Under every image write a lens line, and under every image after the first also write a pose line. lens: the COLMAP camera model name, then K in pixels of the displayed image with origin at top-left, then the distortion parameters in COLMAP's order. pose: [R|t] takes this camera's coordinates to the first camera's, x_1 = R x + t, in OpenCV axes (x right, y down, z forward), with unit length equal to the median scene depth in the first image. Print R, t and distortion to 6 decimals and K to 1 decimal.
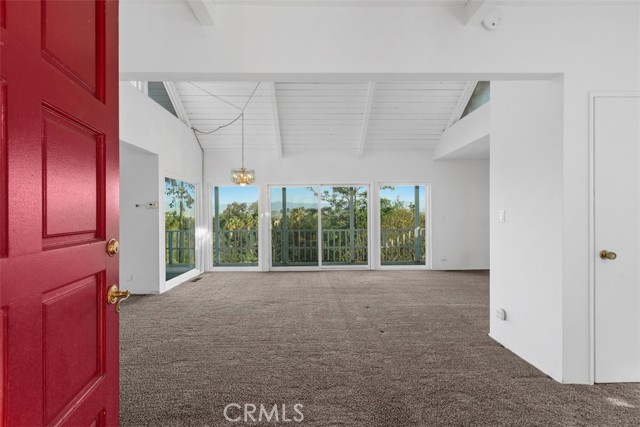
lens RADIAL K [[289.5, 0, 306.6], [0, 289.5, 218.7], [0, 0, 1]] dist [0.001507, -0.000463]
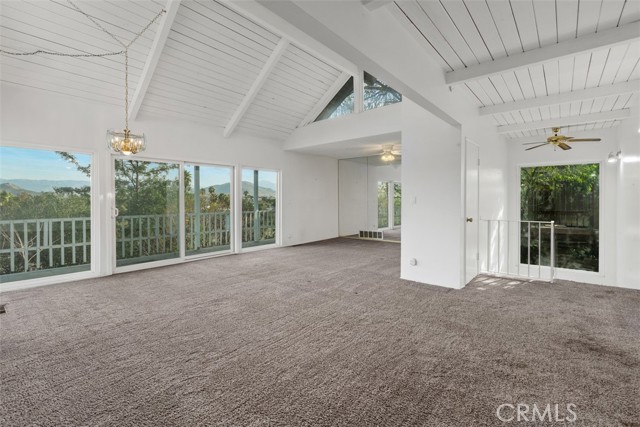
lens RADIAL K [[289.5, 0, 329.4], [0, 289.5, 204.0], [0, 0, 1]] dist [0.001507, -0.000463]
pose [[0.654574, -0.003789, 0.755989, -0.435888], [-0.001878, 0.999976, 0.006638, 0.000716], [-0.755996, -0.005765, 0.654551, 0.162818]]
